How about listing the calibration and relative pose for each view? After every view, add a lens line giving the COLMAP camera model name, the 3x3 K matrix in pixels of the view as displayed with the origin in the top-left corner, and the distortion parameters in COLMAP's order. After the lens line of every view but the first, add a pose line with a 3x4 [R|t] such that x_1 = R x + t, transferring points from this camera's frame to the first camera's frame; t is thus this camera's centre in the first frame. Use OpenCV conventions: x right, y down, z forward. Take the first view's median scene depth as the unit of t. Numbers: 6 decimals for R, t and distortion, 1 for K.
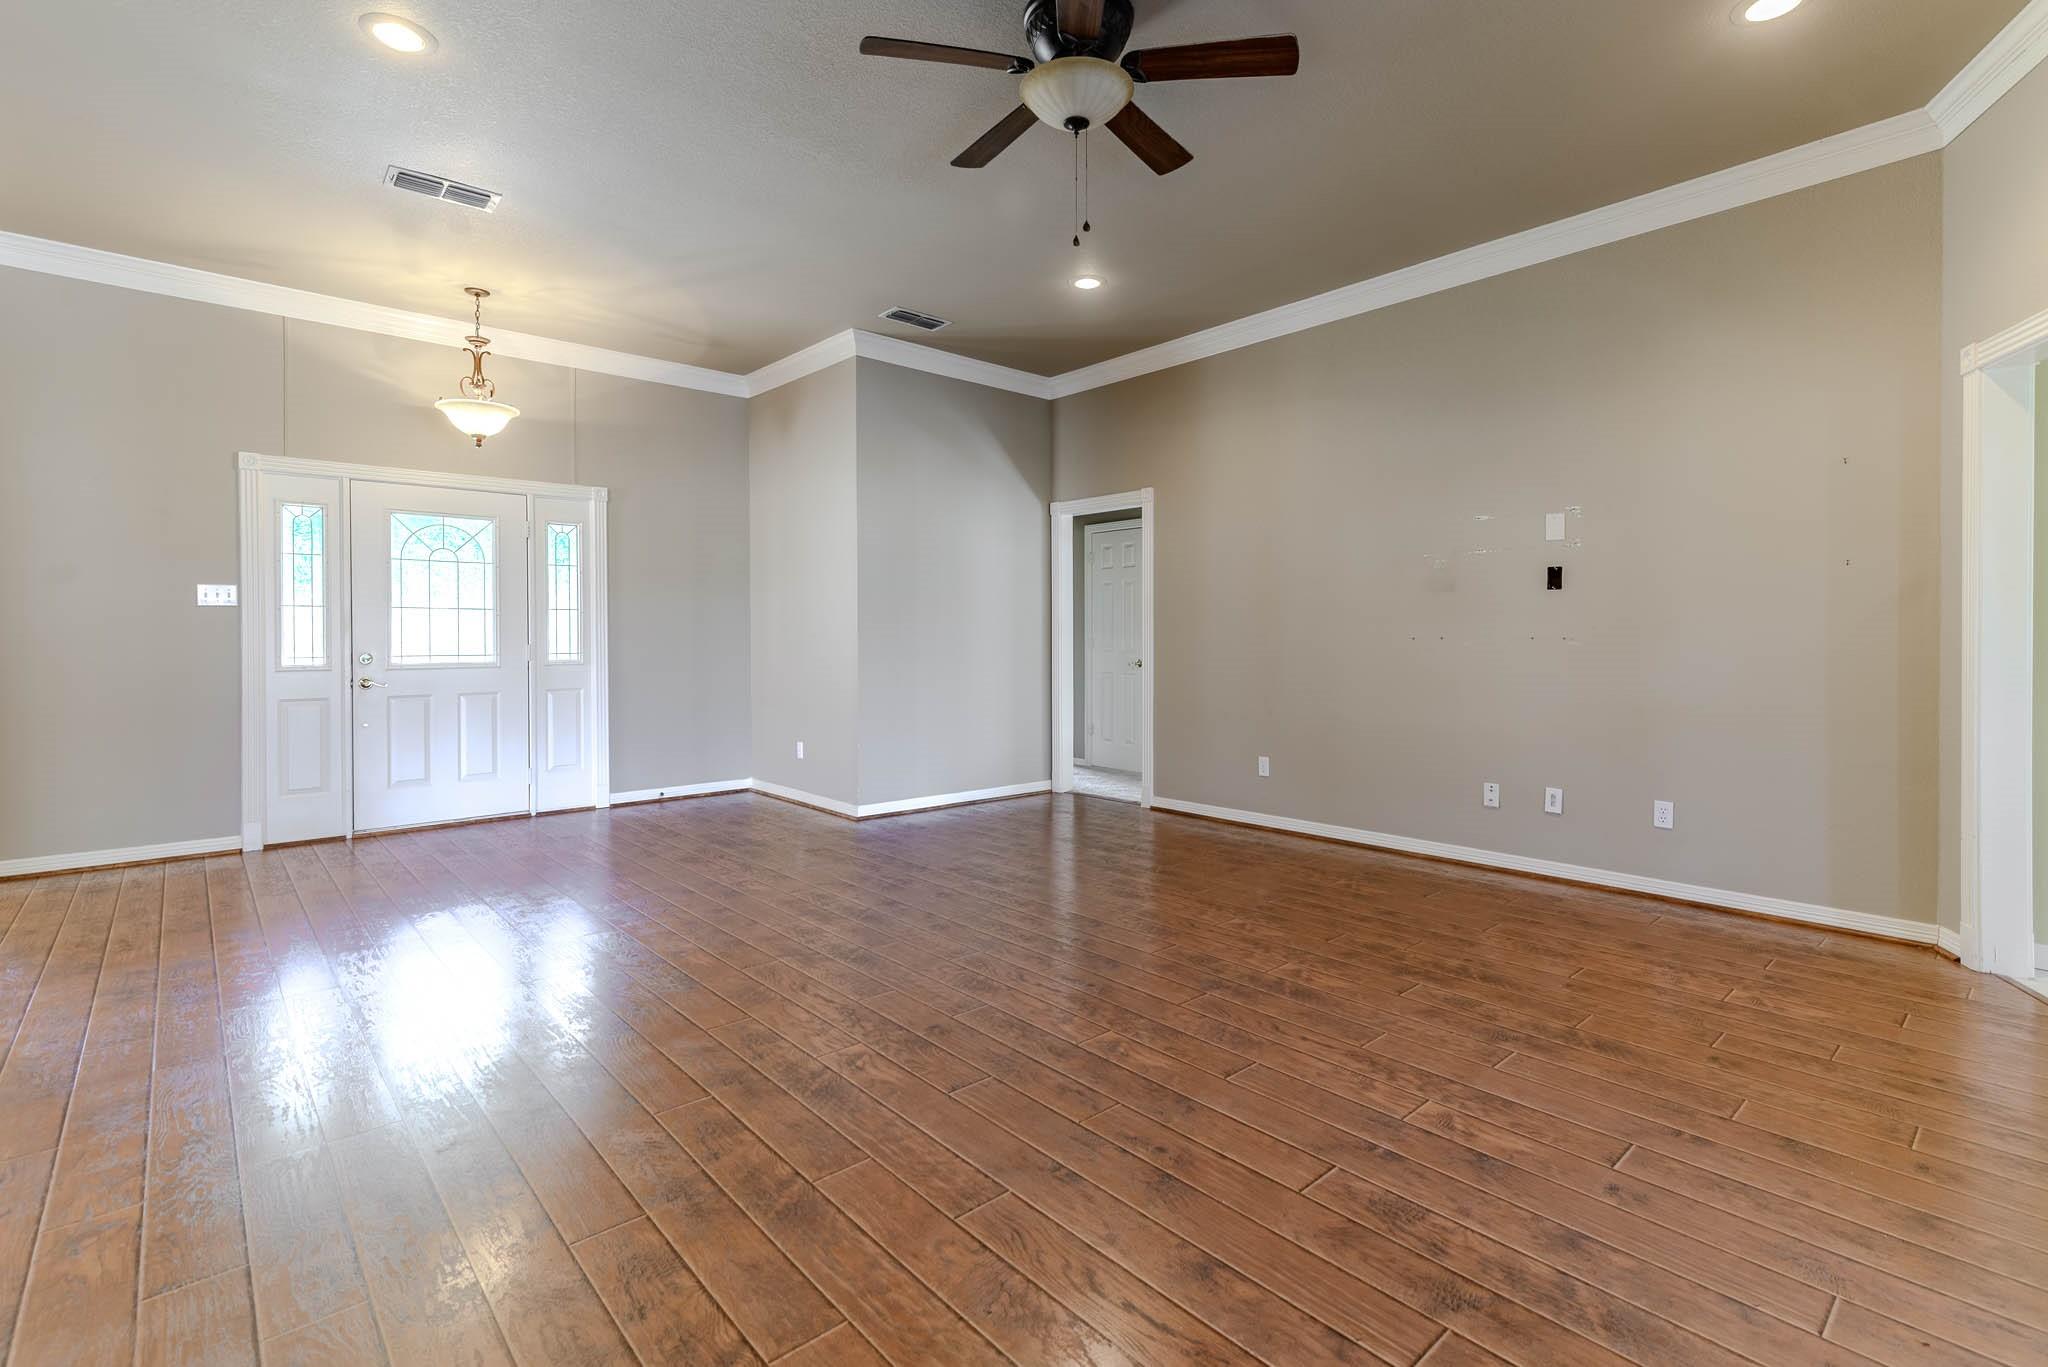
lens RADIAL K [[932.0, 0, 1019.6], [0, 932.0, 628.8], [0, 0, 1]] dist [0.002261, 0.000190]
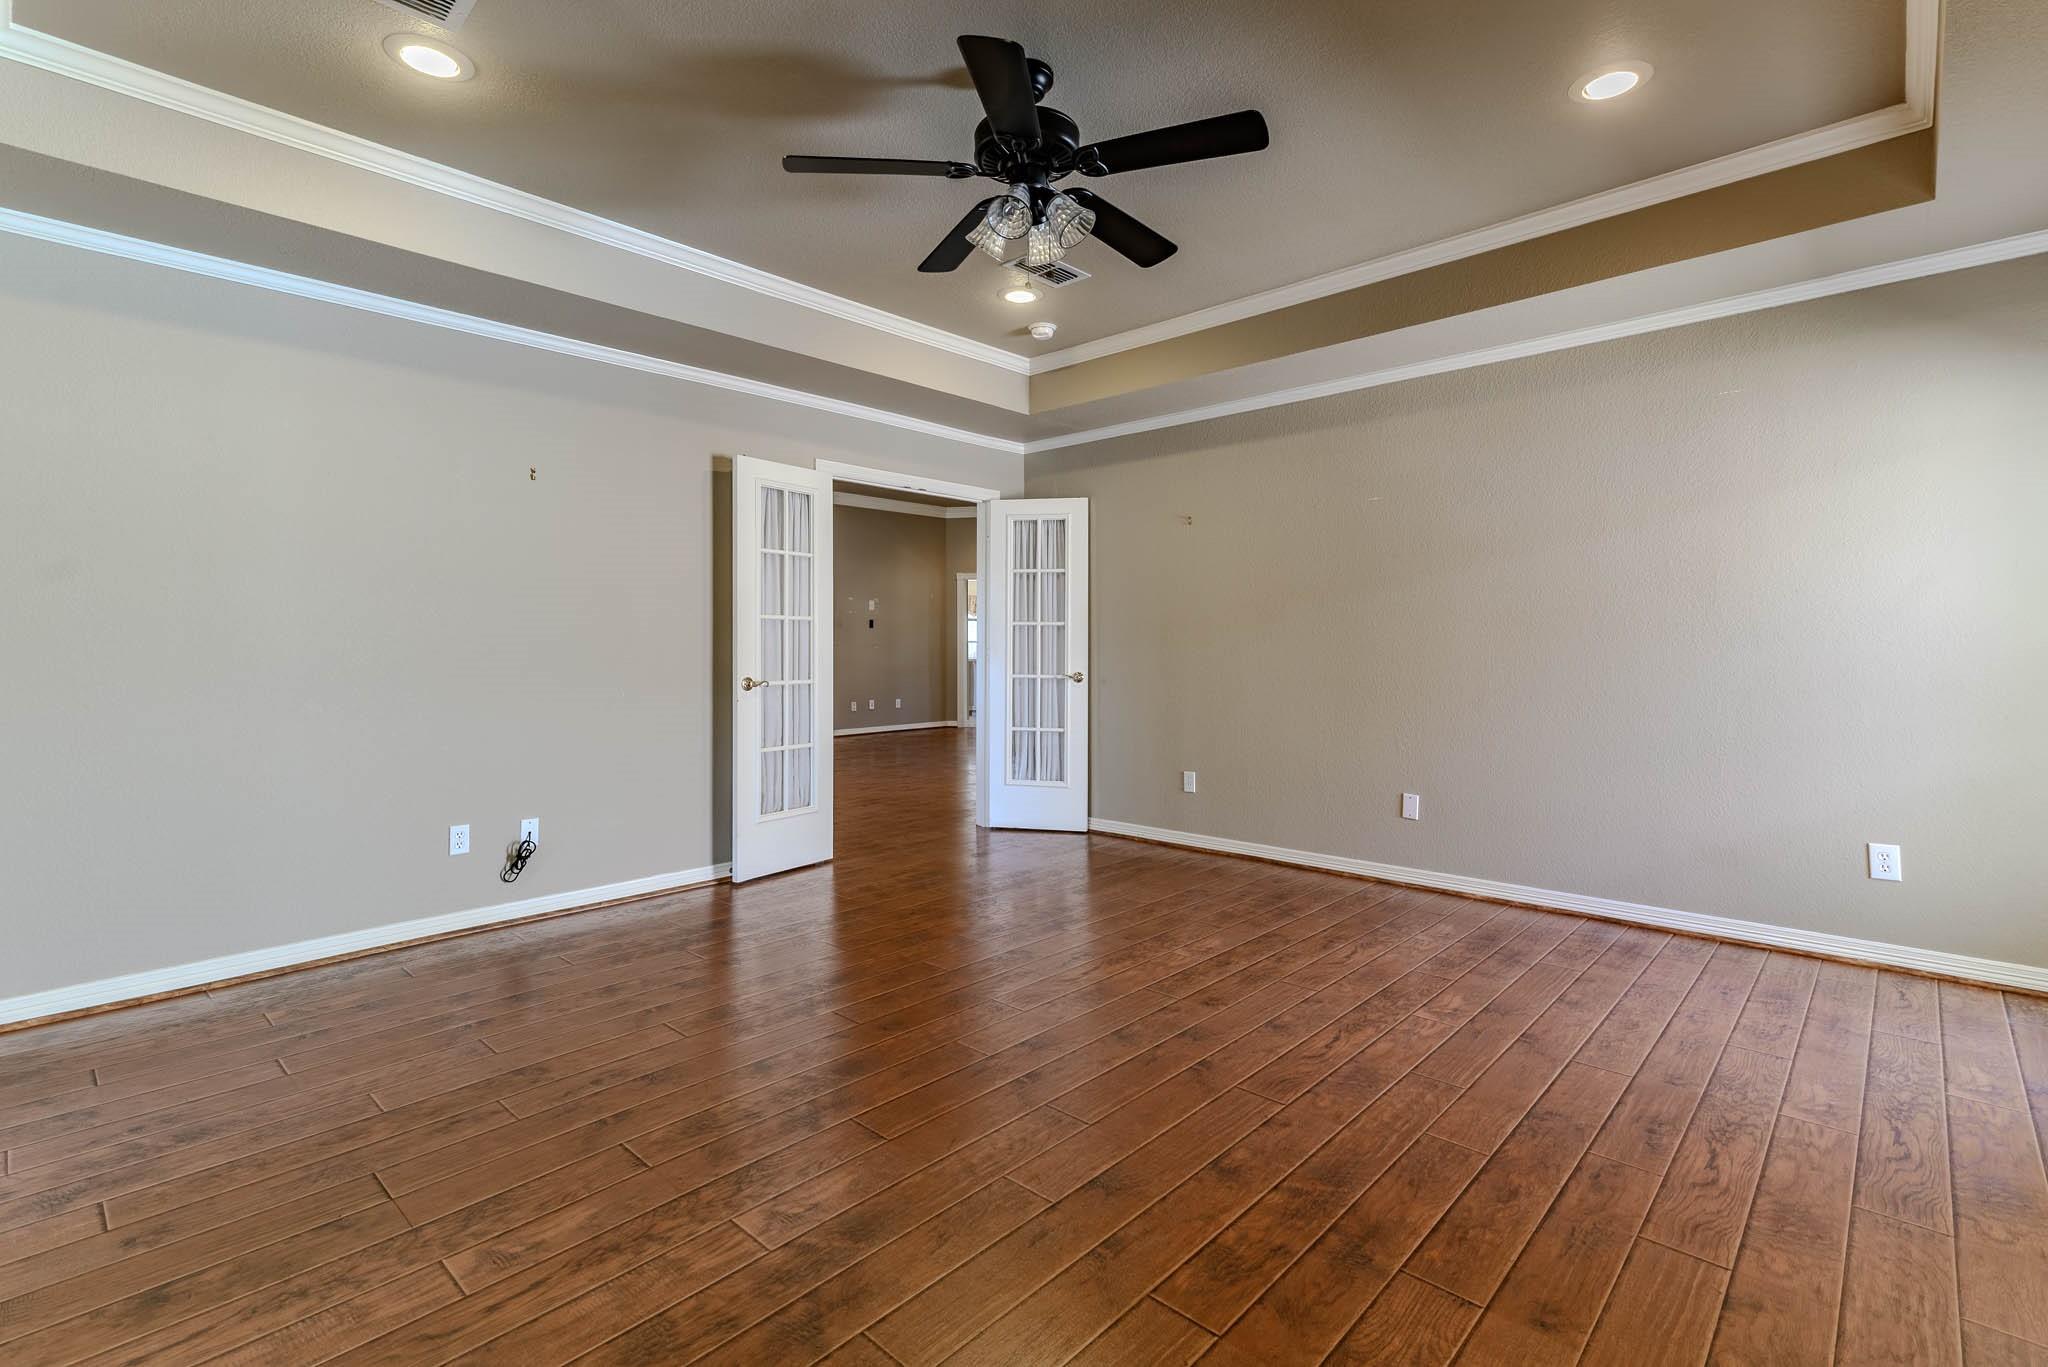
lens RADIAL K [[932.0, 0, 1023.1], [0, 932.0, 675.0], [0, 0, 1]] dist [0.002261, 0.000190]
pose [[-0.089911, -0.036023, 0.995298, -0.432436], [0.006230, 0.999306, 0.036730, 0.006987], [-0.995930, 0.009504, -0.089624, 0.753106]]
